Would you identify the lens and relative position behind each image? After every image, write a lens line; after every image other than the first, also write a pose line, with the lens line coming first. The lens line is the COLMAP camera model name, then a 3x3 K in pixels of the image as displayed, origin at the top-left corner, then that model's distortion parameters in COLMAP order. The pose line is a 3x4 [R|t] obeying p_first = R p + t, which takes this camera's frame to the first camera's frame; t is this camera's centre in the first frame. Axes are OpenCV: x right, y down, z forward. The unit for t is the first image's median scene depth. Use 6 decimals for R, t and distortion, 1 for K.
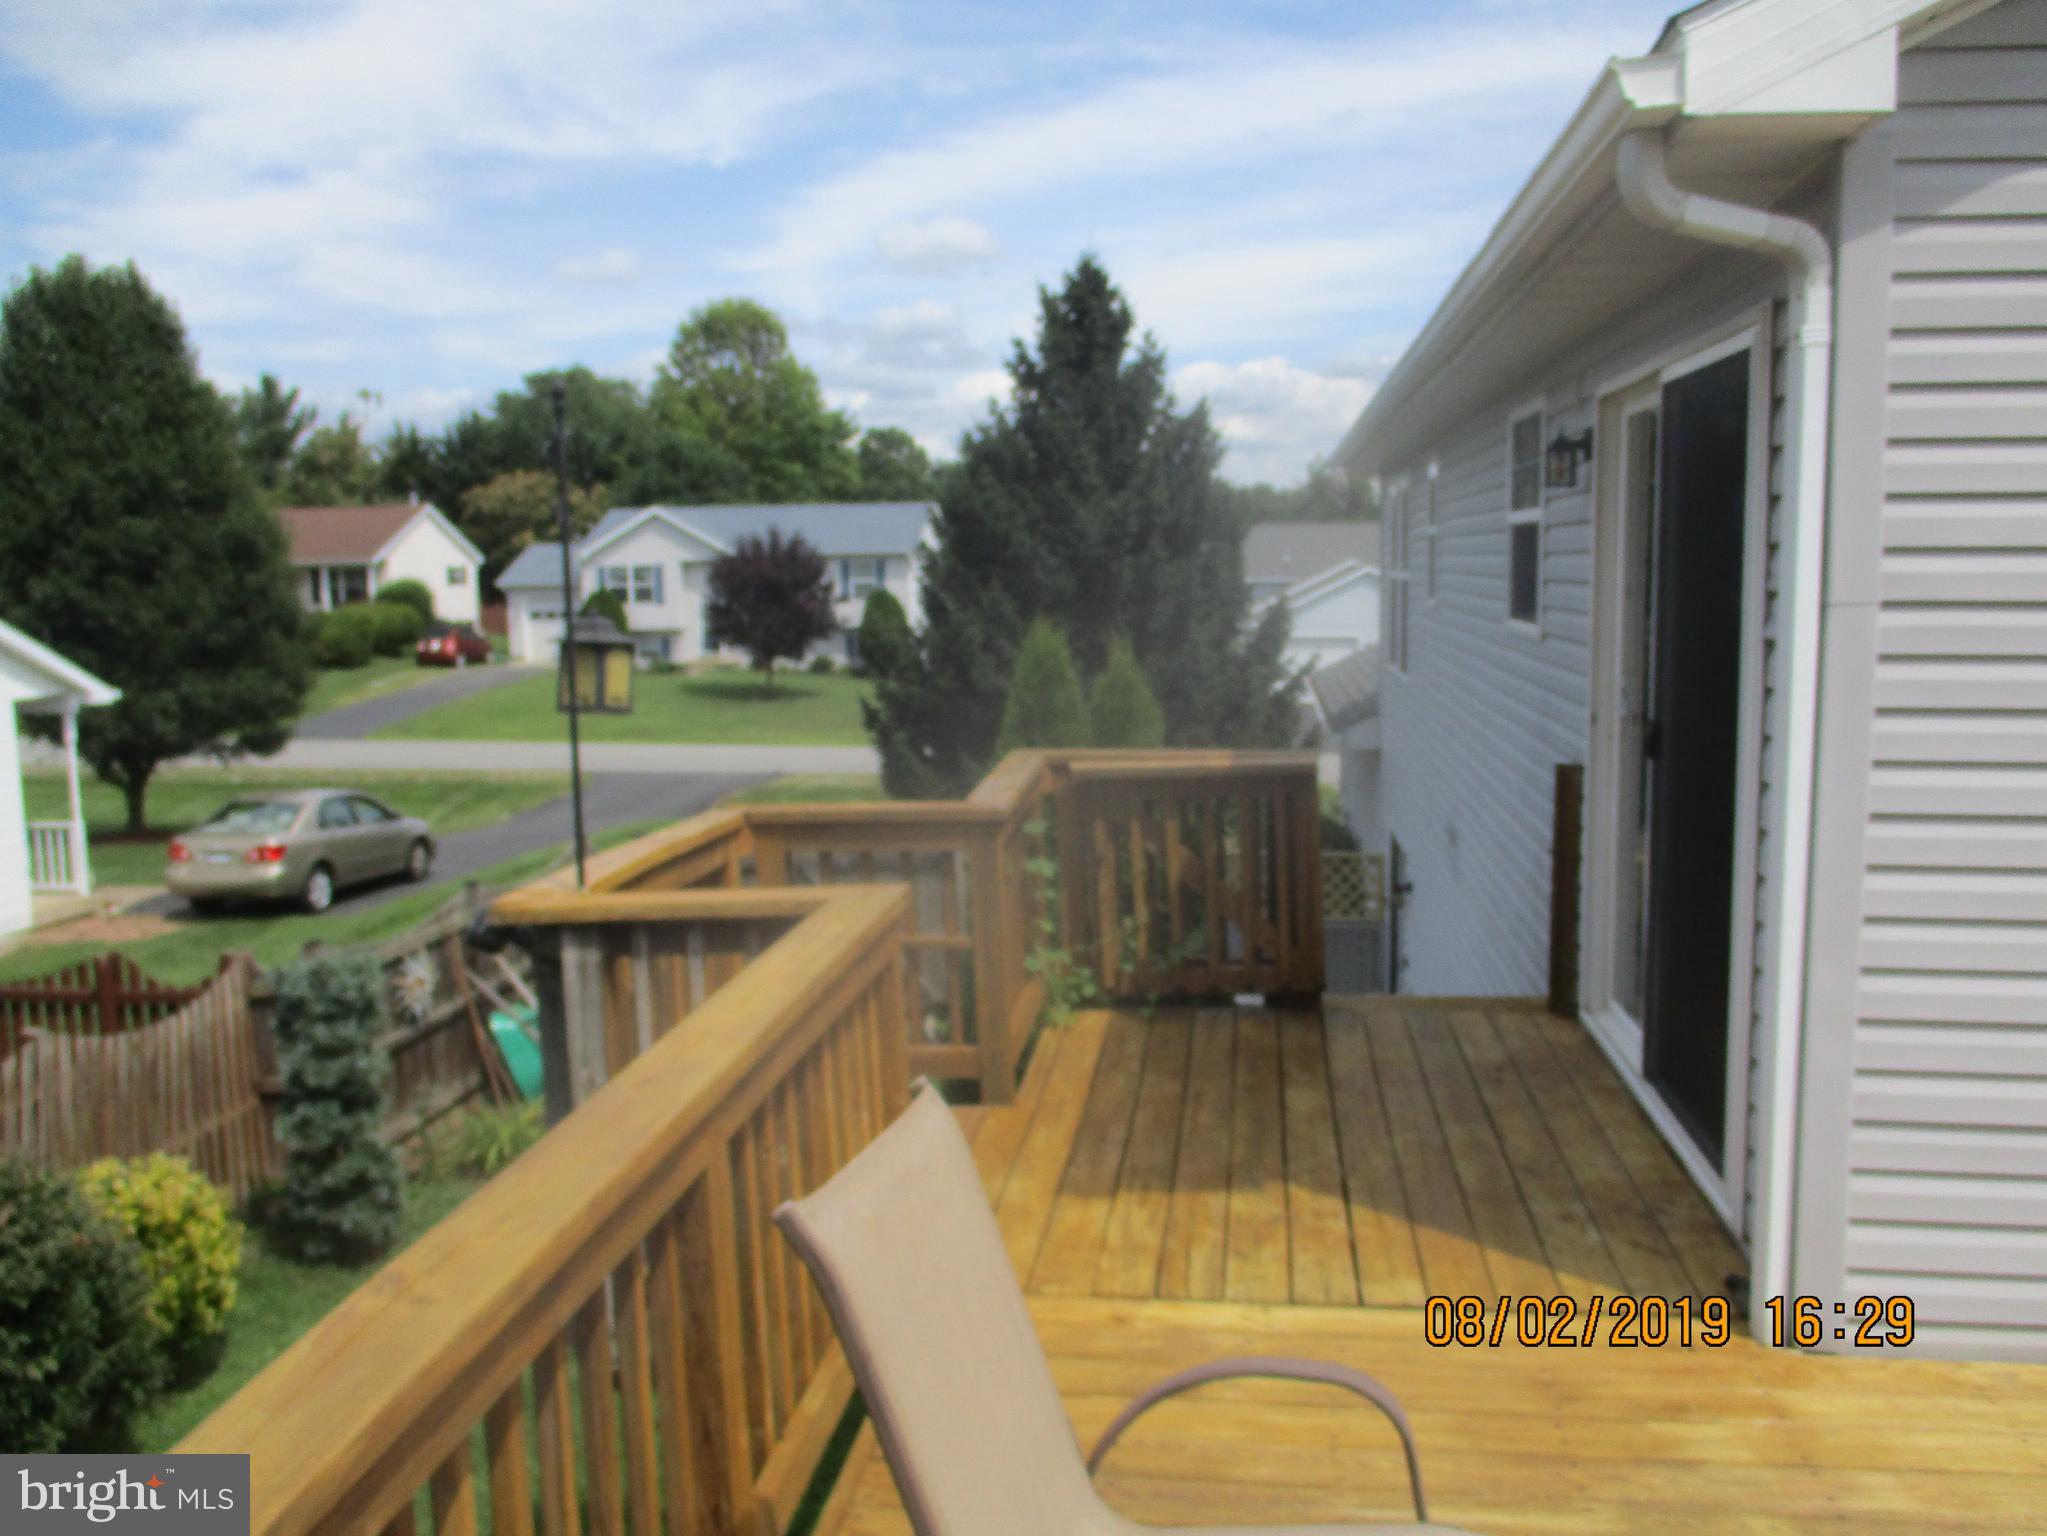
lens RADIAL K [[1723.4, 0, 1023.5], [0, 1723.4, 768.0], [0, 0, 1]] dist [-0.056528, 0.044048]
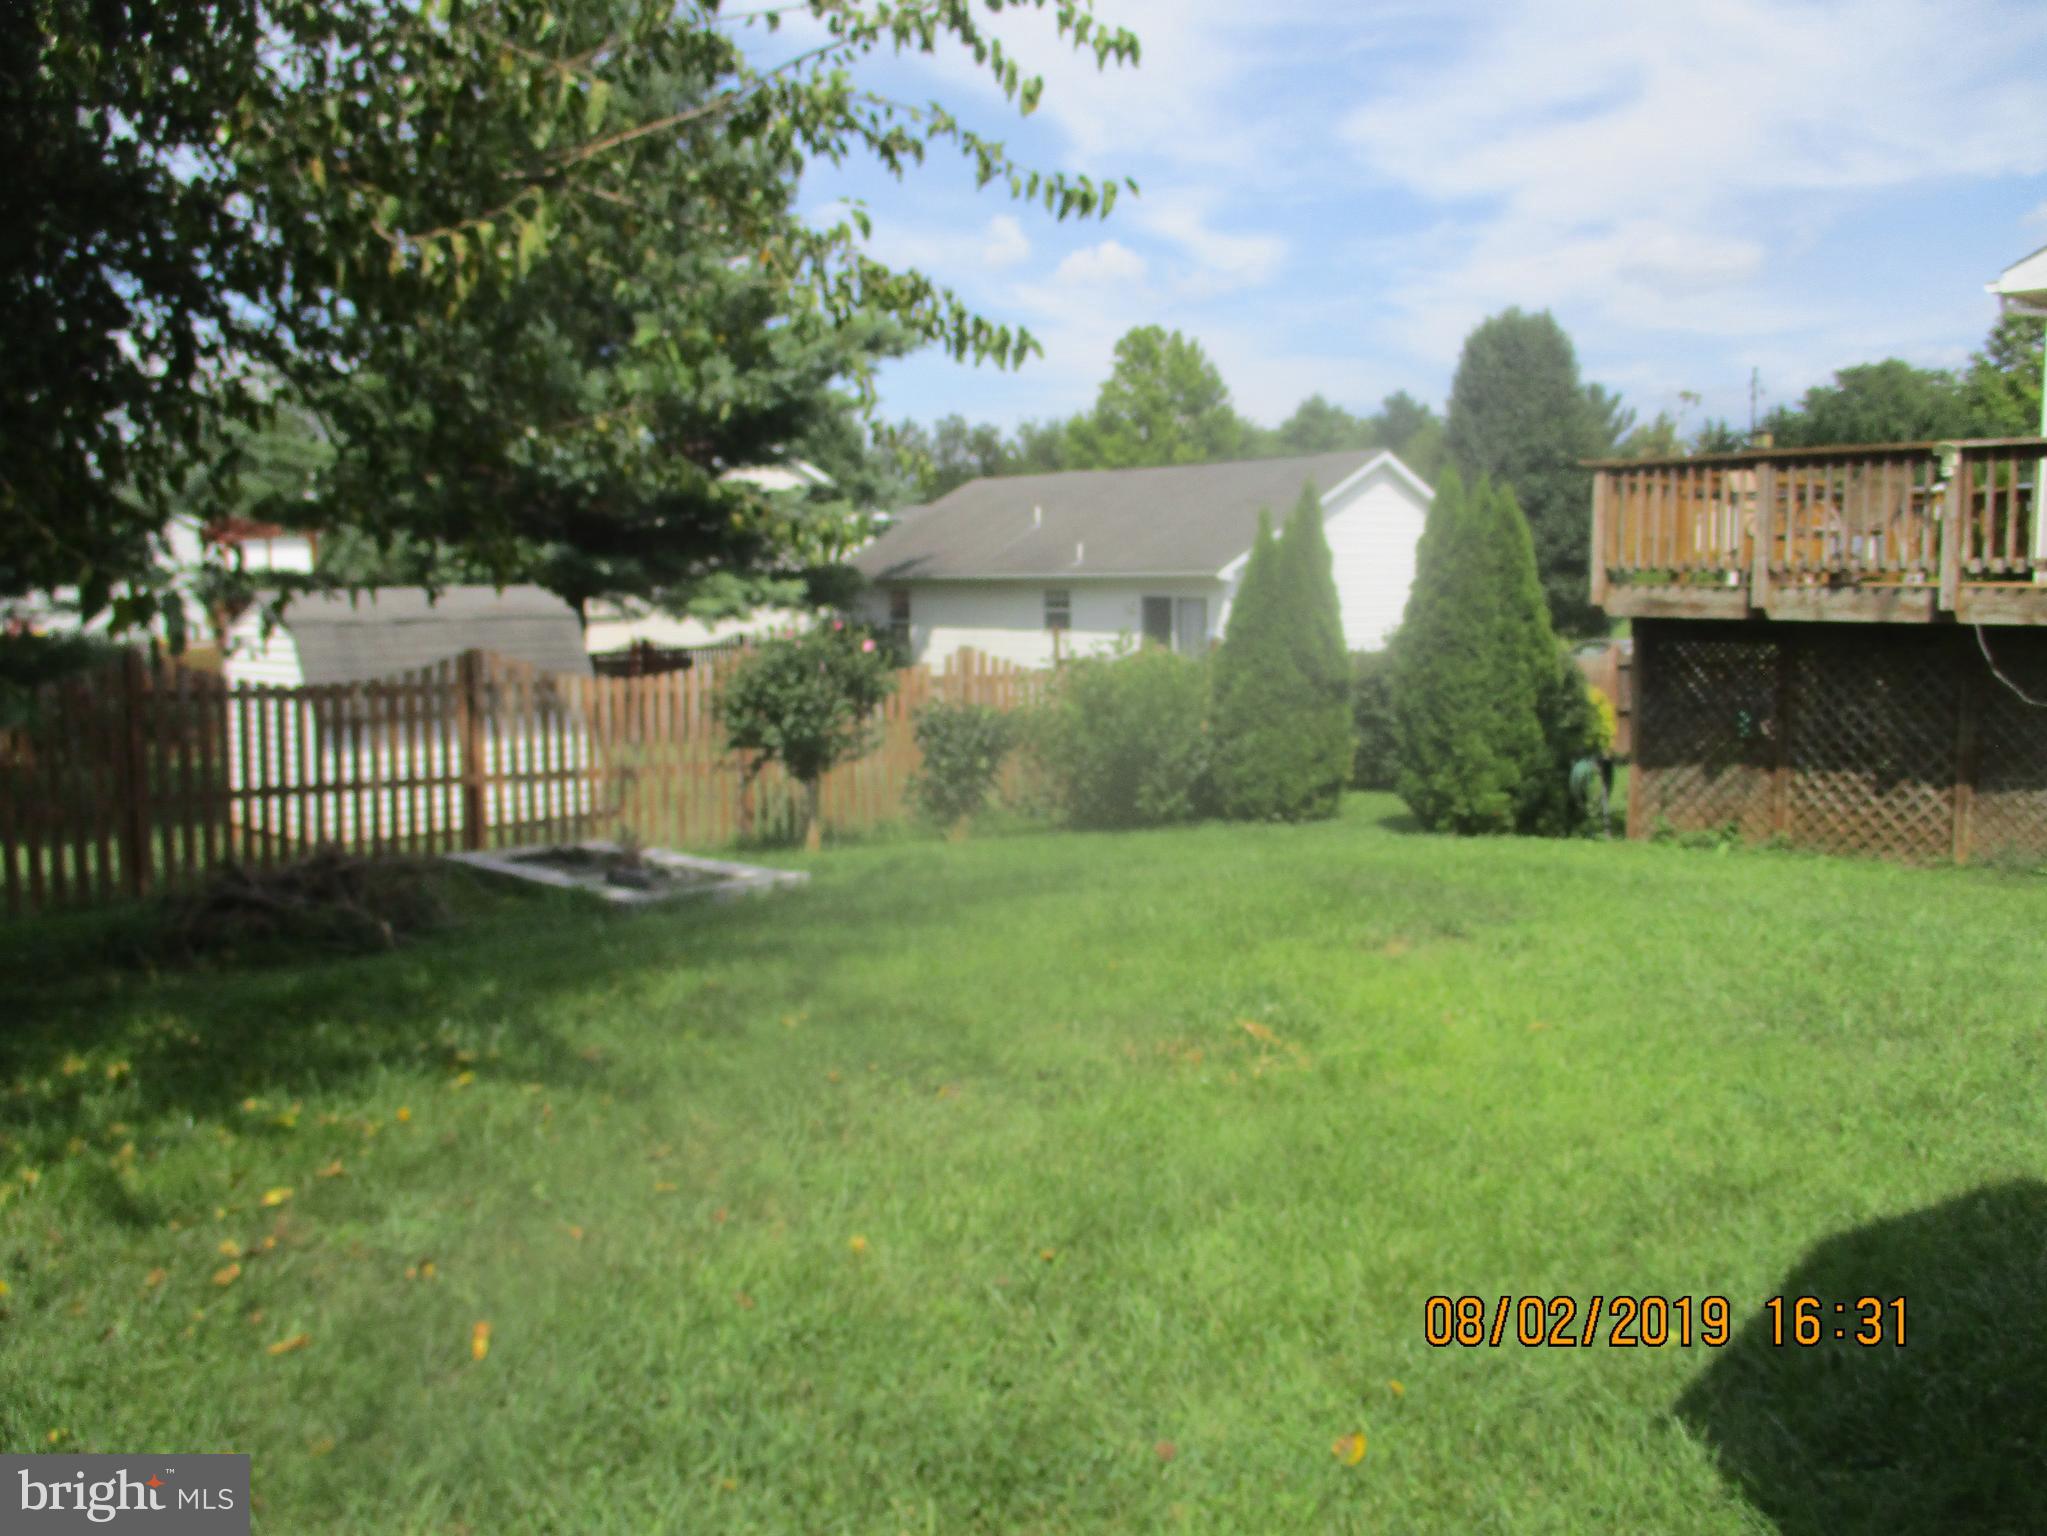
lens RADIAL K [[1723.4, 0, 1023.5], [0, 1723.4, 768.0], [0, 0, 1]] dist [-0.056528, 0.044048]
pose [[0.751491, 0.086890, -0.653997, 0.041967], [-0.088430, 0.995610, 0.030664, 0.027470], [0.653790, 0.034789, 0.755876, -0.115703]]
